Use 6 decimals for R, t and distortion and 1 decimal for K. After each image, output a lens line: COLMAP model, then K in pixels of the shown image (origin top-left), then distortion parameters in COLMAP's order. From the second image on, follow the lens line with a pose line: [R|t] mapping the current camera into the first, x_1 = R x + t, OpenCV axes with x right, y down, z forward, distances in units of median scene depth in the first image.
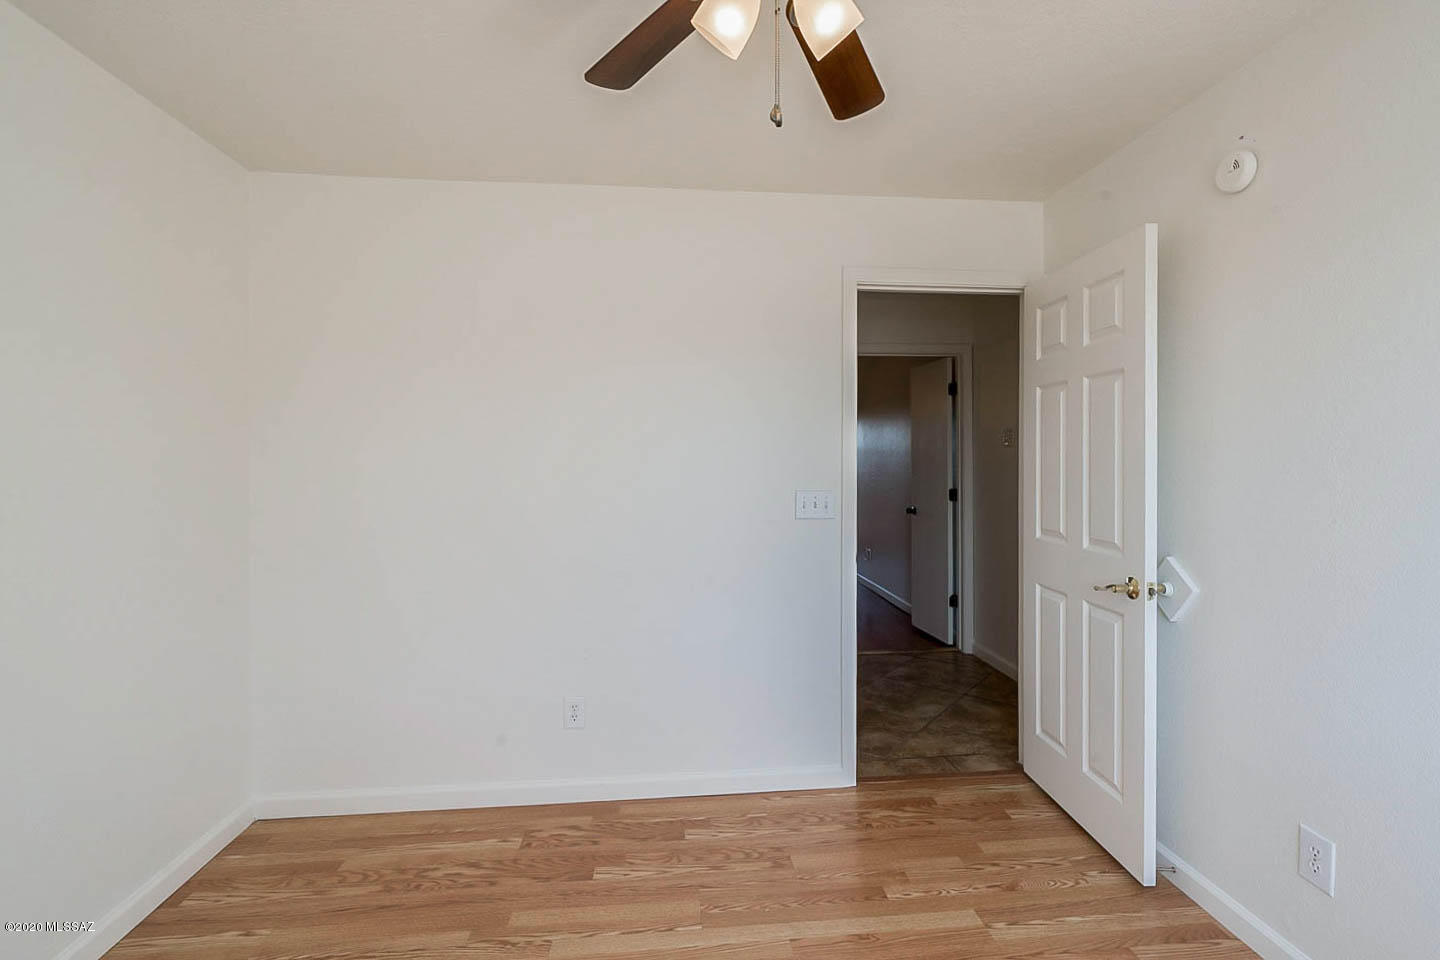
lens RADIAL K [[667.1, 0, 740.6], [0, 667.1, 462.3], [0, 0, 1]] dist [-0.001868, -0.000350]
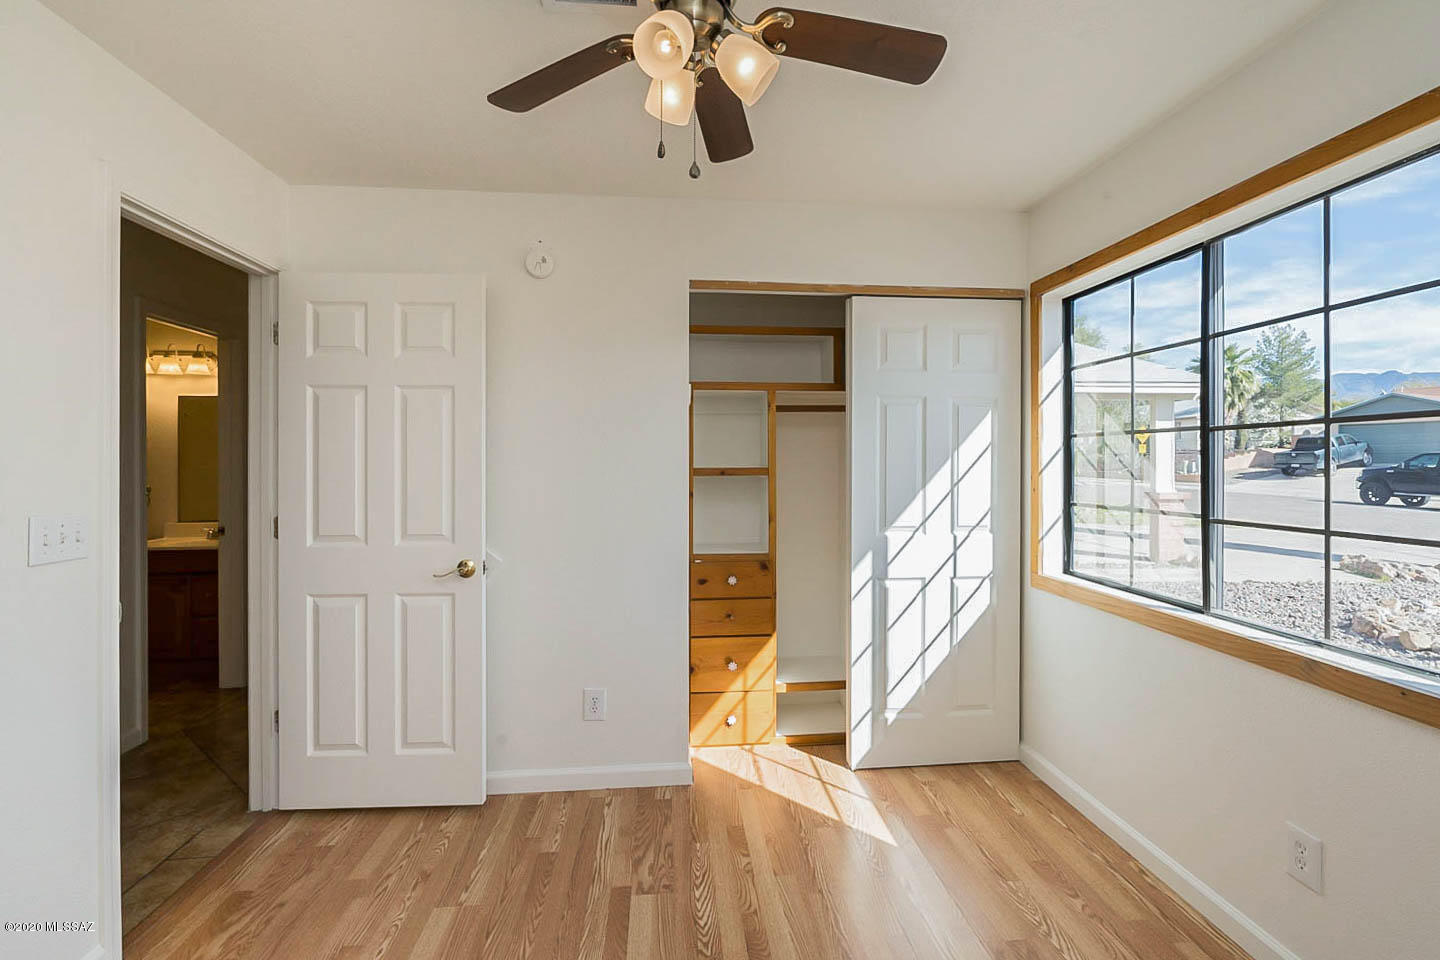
lens RADIAL K [[660.0, 0, 728.8], [0, 660.0, 467.2], [0, 0, 1]] dist [0.000347, 0.000581]
pose [[0.005643, -0.003299, 0.999979, -0.569026], [0.003930, 0.999987, 0.003276, 0.001396], [-0.999976, 0.003912, 0.005656, 0.479936]]
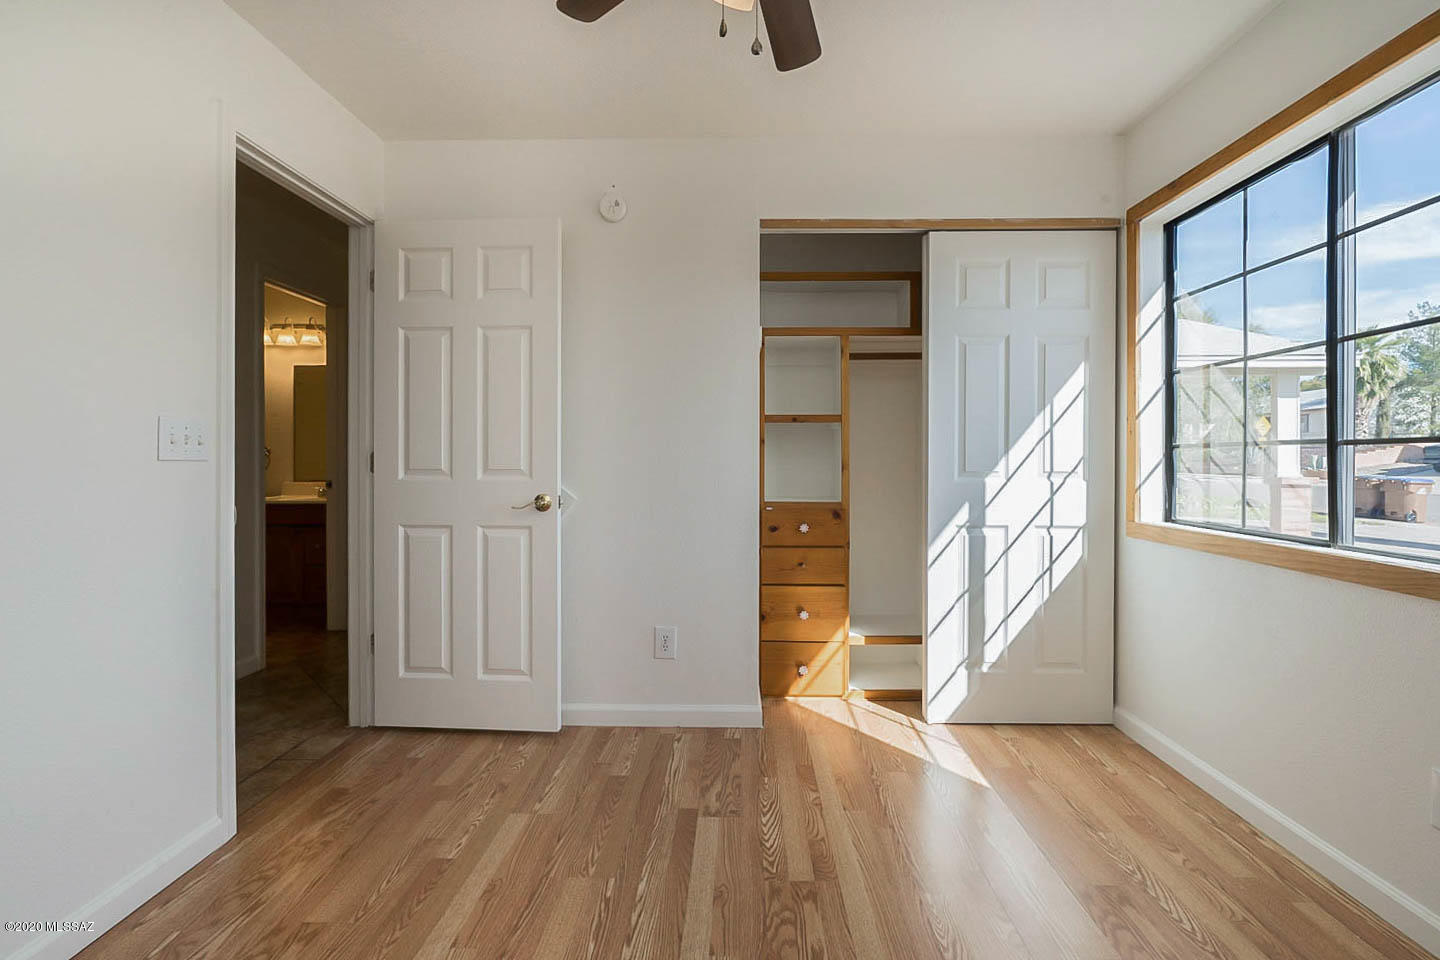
lens RADIAL K [[660.7, 0, 727.0], [0, 660.7, 464.9], [0, 0, 1]] dist [0.000402, 0.000202]
pose [[0.126890, -0.003453, 0.991911, -0.559434], [0.002888, 0.999991, 0.003112, 0.106427], [-0.991913, 0.002470, 0.126899, 0.465276]]
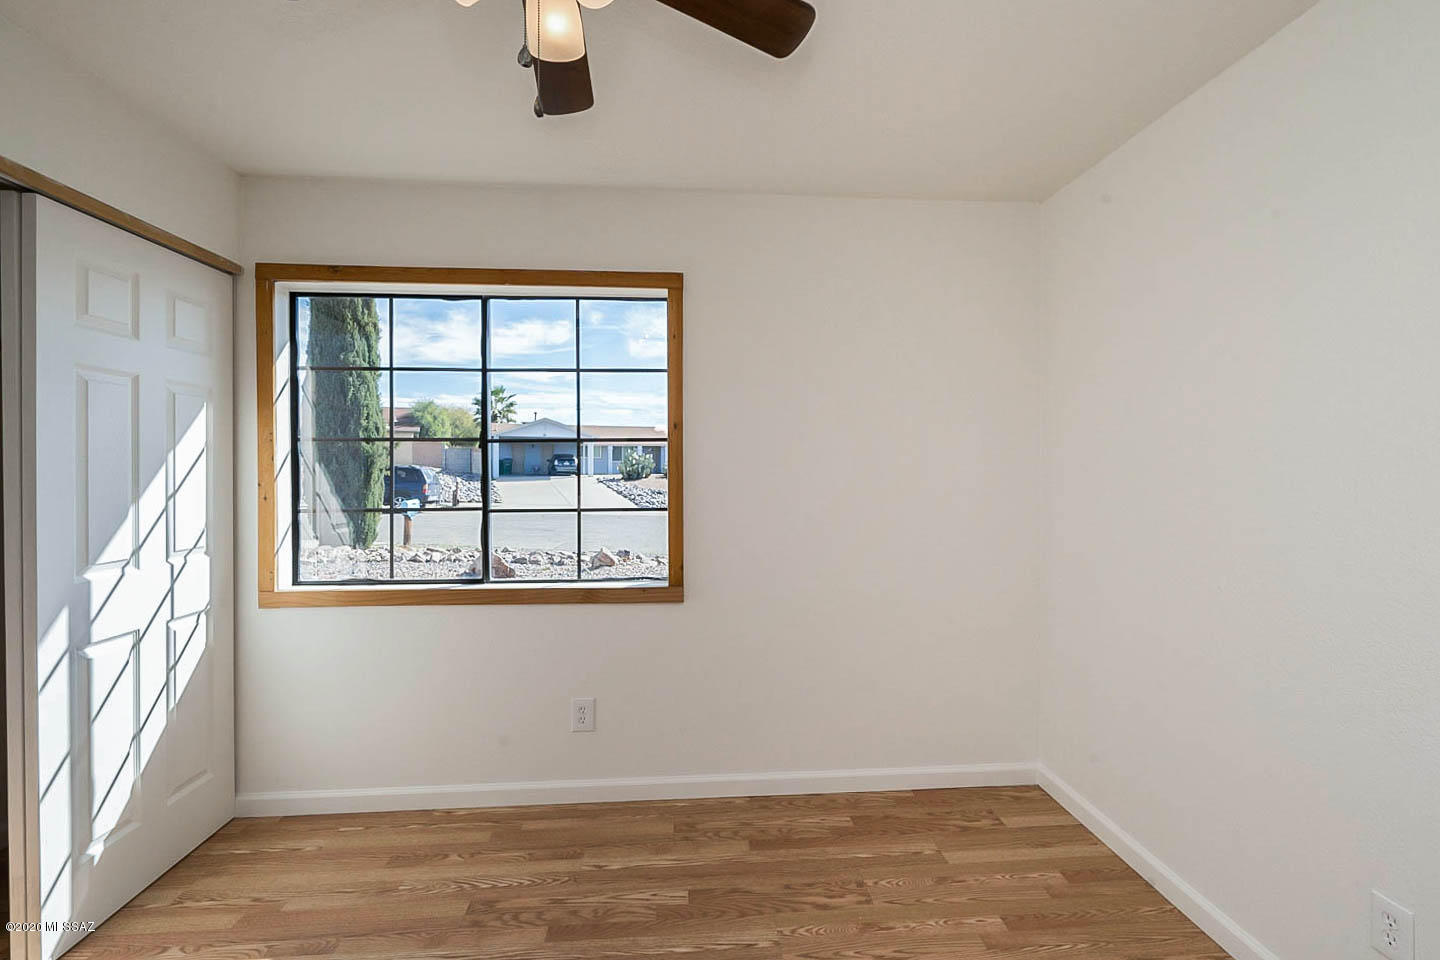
lens RADIAL K [[665.3, 0, 727.8], [0, 665.3, 480.5], [0, 0, 1]] dist [-0.000359, 0.000209]
pose [[-0.999436, 0.007331, 0.032774, -0.119314], [0.008169, 0.999641, 0.025524, -0.000928], [-0.032576, 0.025778, -0.999137, 1.009684]]
